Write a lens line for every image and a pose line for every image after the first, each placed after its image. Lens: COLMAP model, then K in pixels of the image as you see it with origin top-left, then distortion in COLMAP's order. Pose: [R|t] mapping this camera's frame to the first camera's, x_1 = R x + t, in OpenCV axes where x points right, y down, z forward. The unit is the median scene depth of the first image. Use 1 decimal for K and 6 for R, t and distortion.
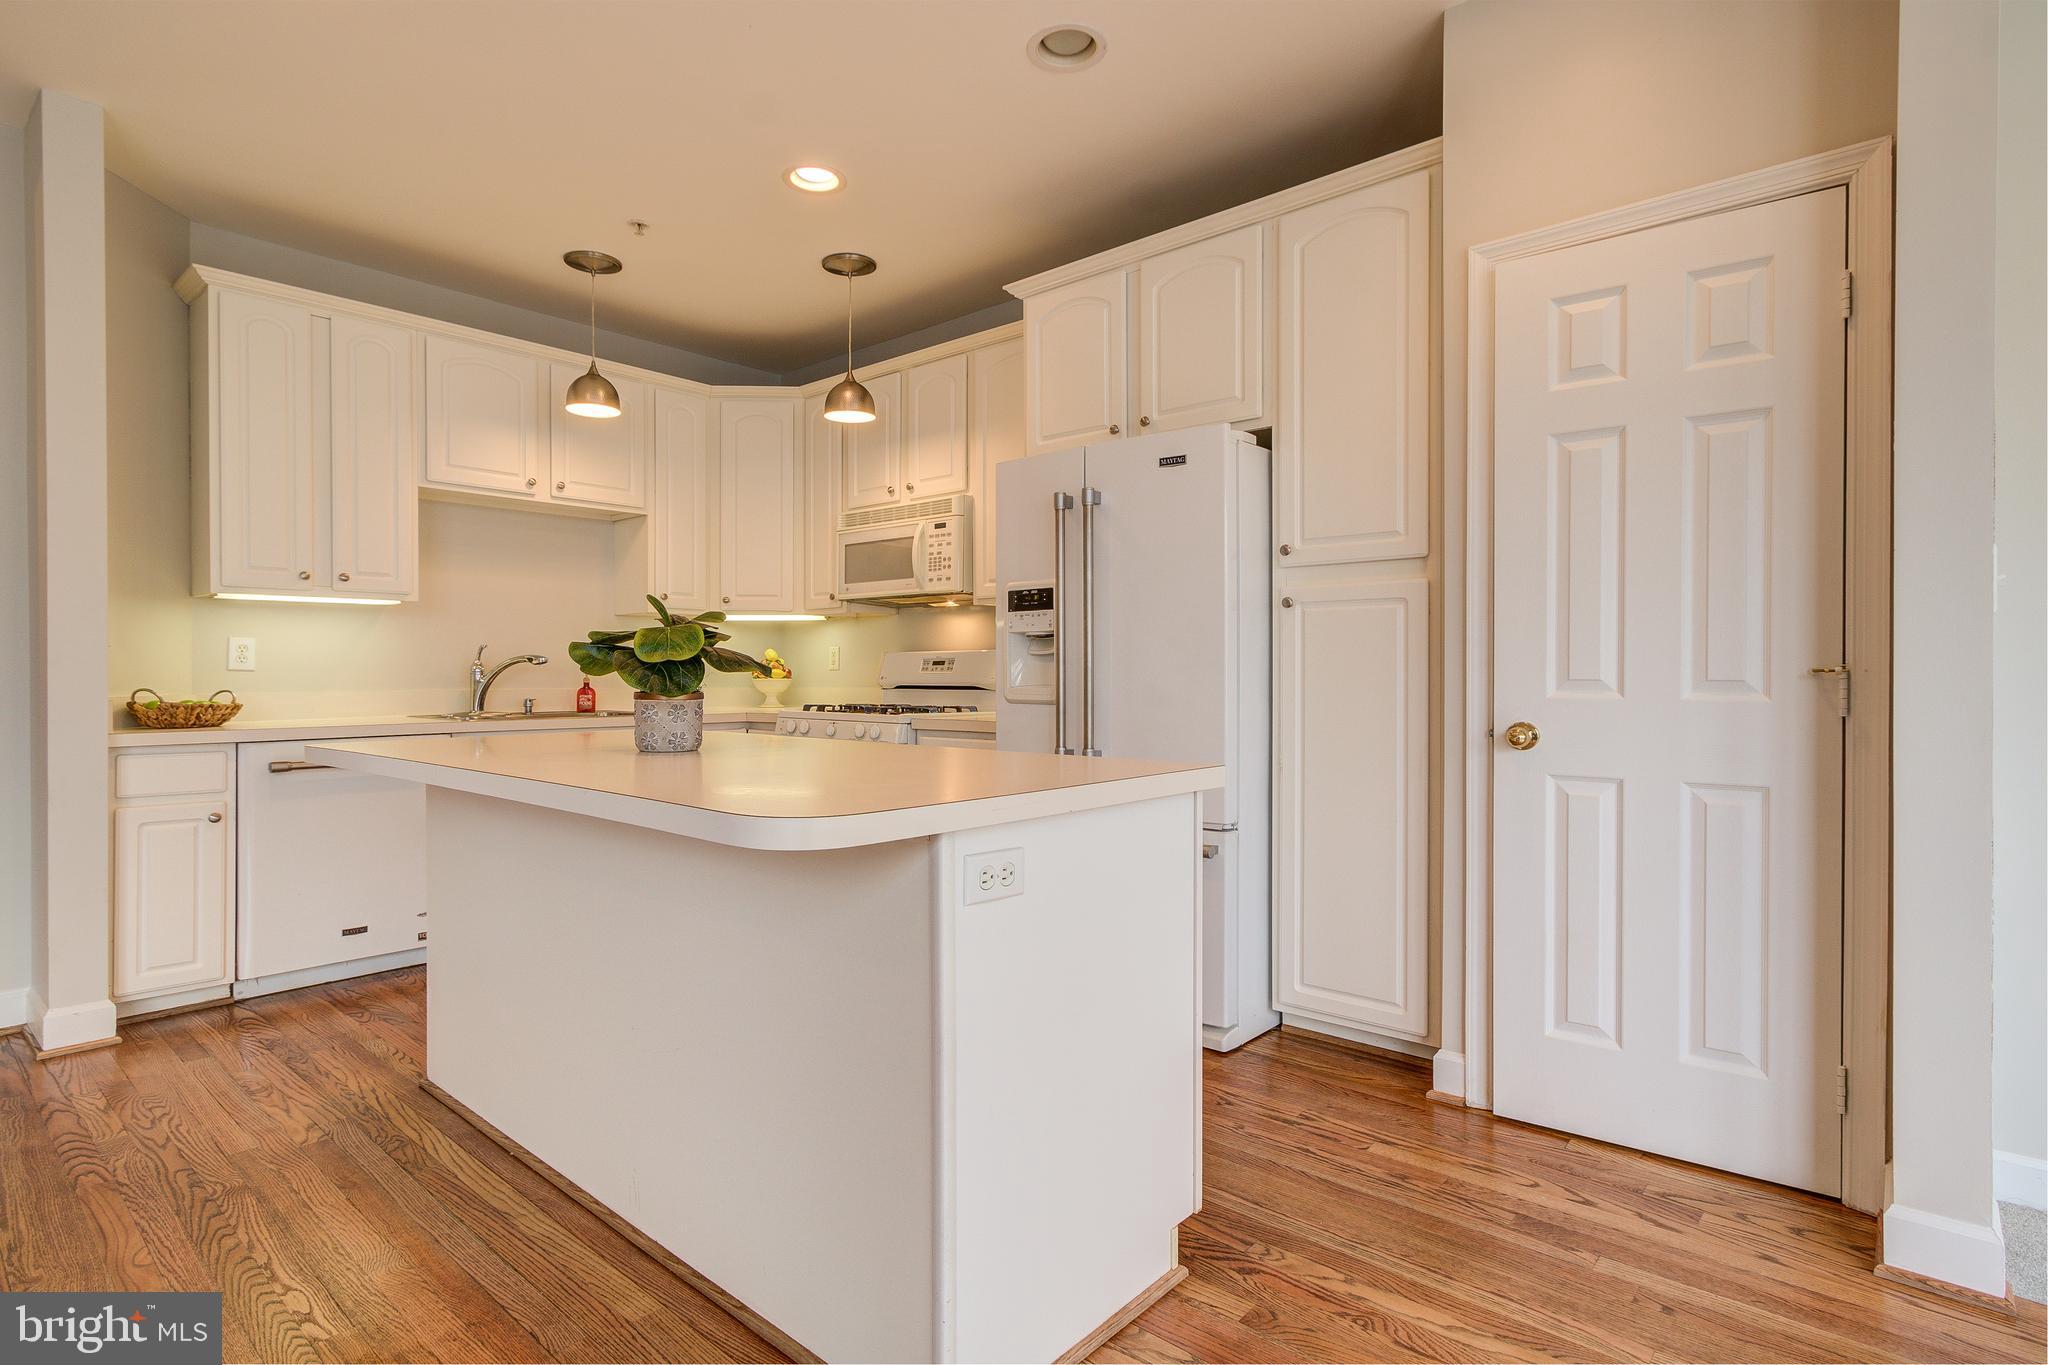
lens RADIAL K [[1028.9, 0, 1014.0], [0, 1028.9, 674.1], [0, 0, 1]] dist [-0.005516, 0.004388]
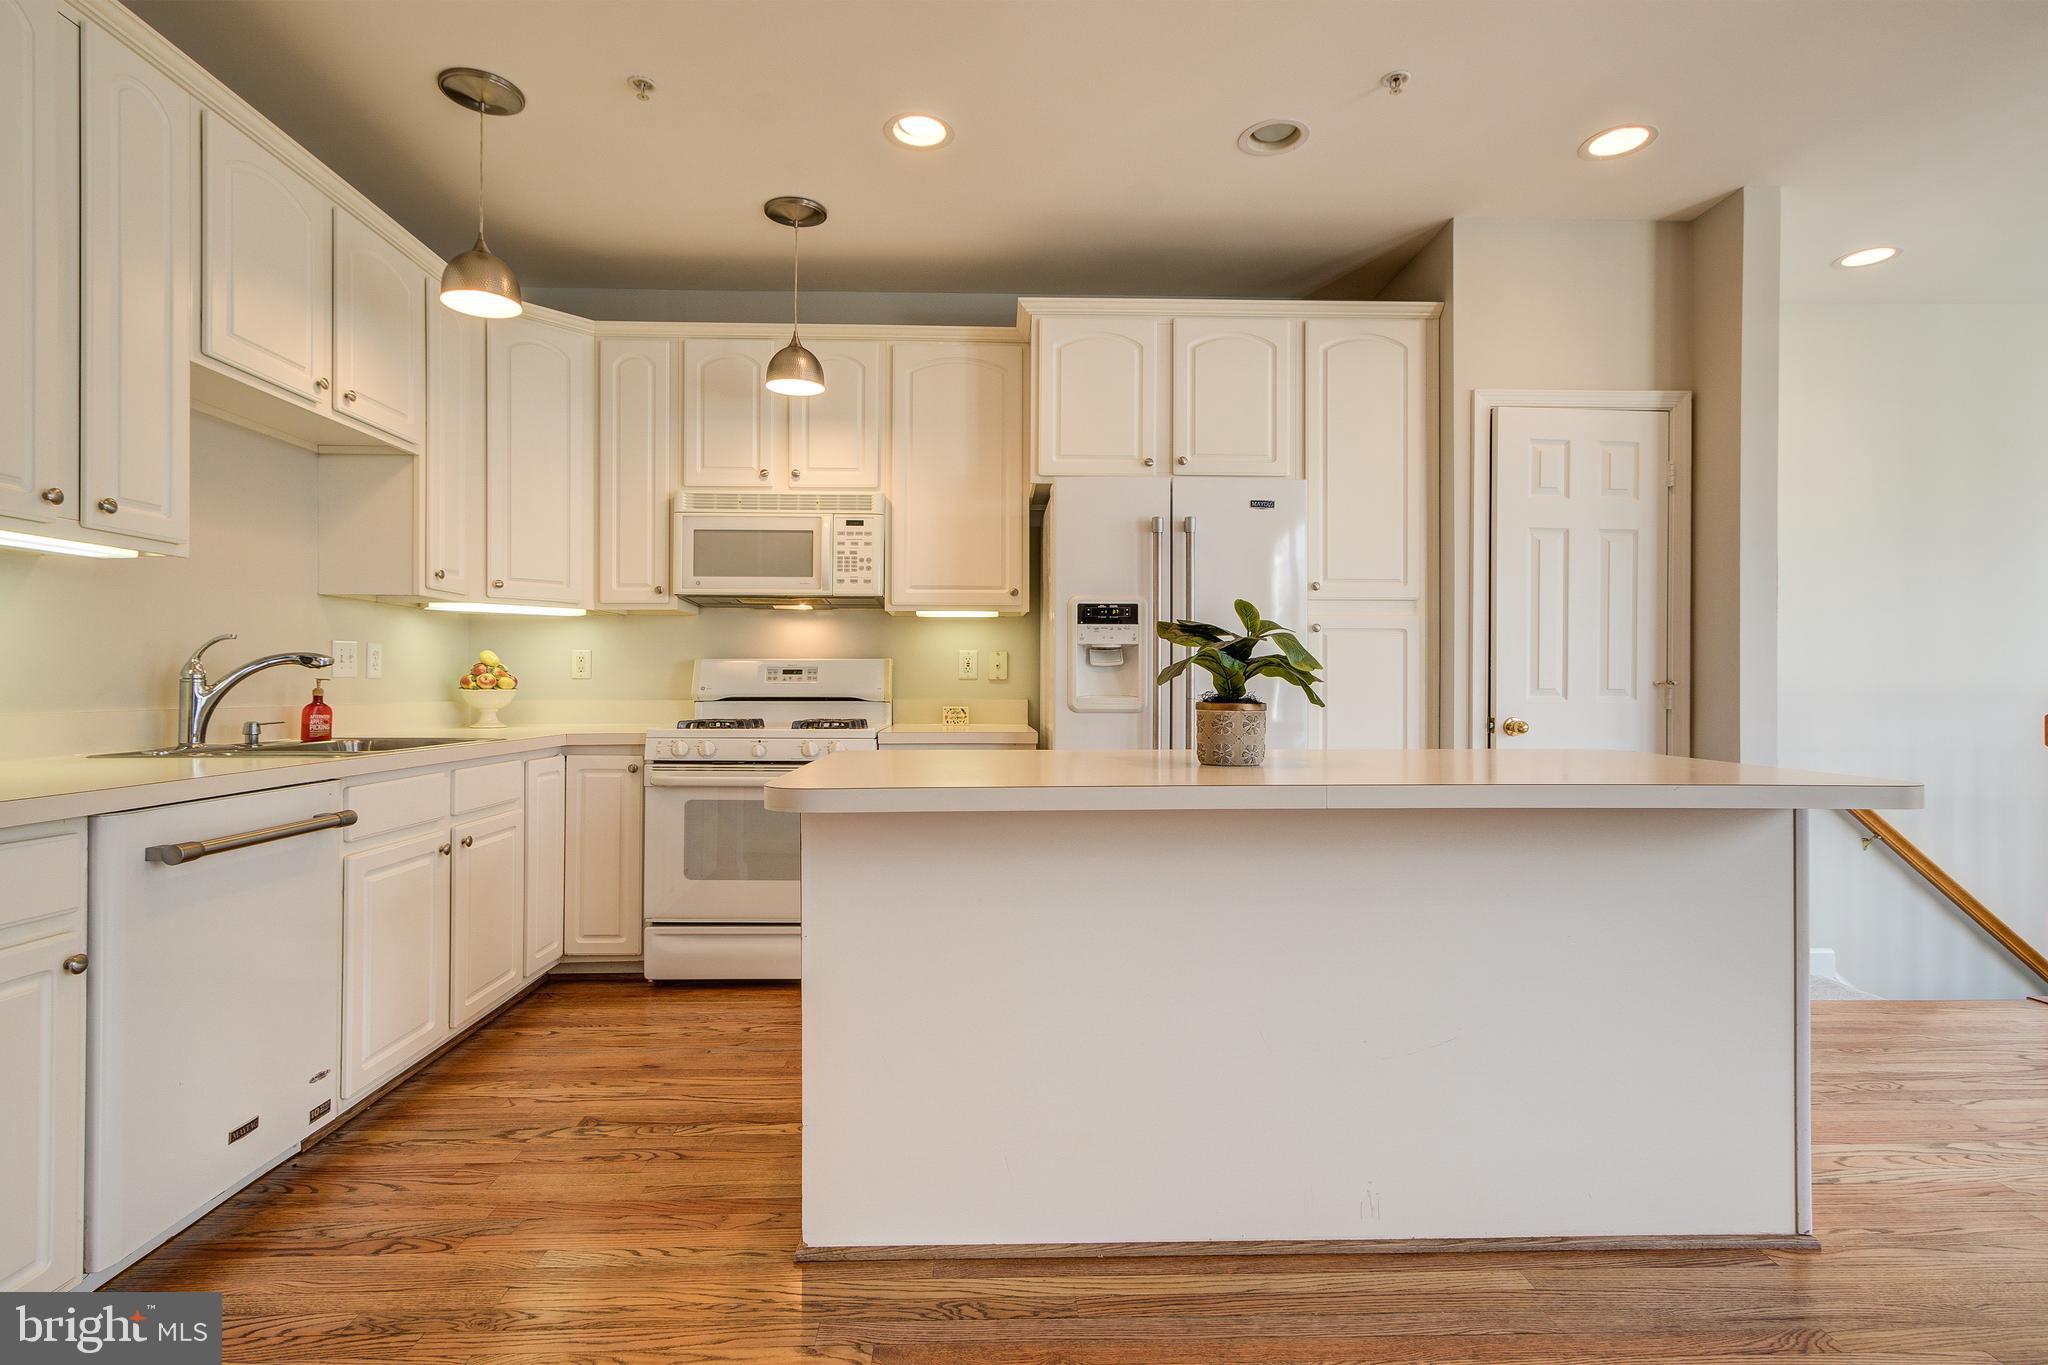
lens RADIAL K [[1028.9, 0, 1018.7], [0, 1028.9, 683.1], [0, 0, 1]] dist [-0.005516, 0.004388]
pose [[0.728036, 0.003446, 0.685530, -0.699811], [-0.002708, 0.999994, -0.002152, 0.000466], [-0.685534, -0.000290, 0.728041, 0.273749]]
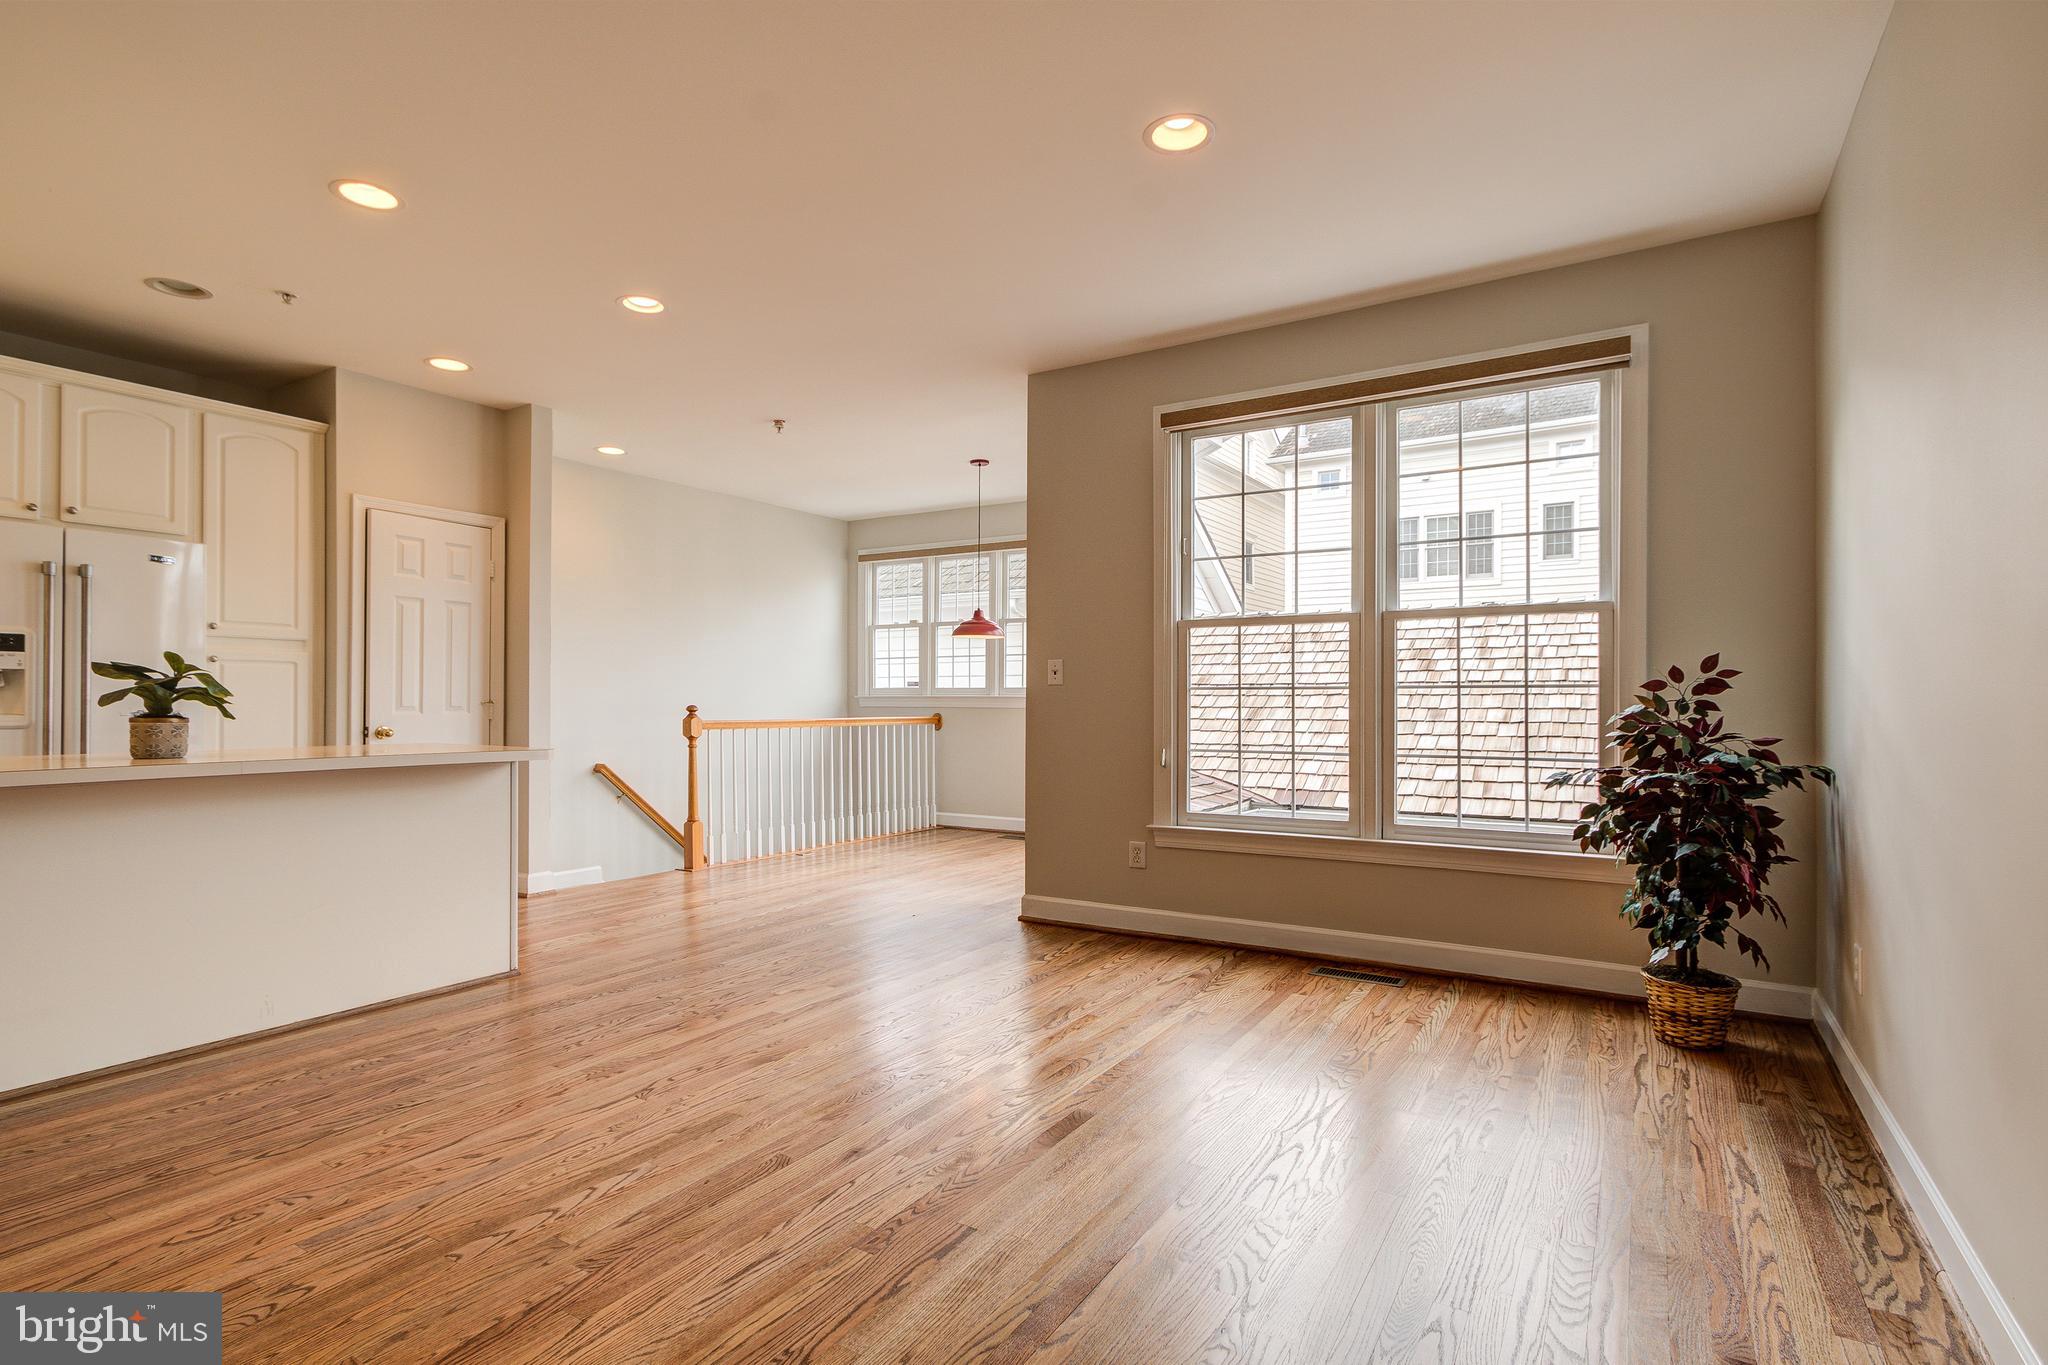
lens RADIAL K [[987.2, 0, 1025.7], [0, 987.2, 699.6], [0, 0, 1]] dist [0.004056, -0.001191]
pose [[-0.175017, 0.001863, 0.984564, -1.195007], [-0.004425, 0.999987, -0.002678, -0.006829], [-0.984555, -0.004825, -0.175007, 0.022872]]
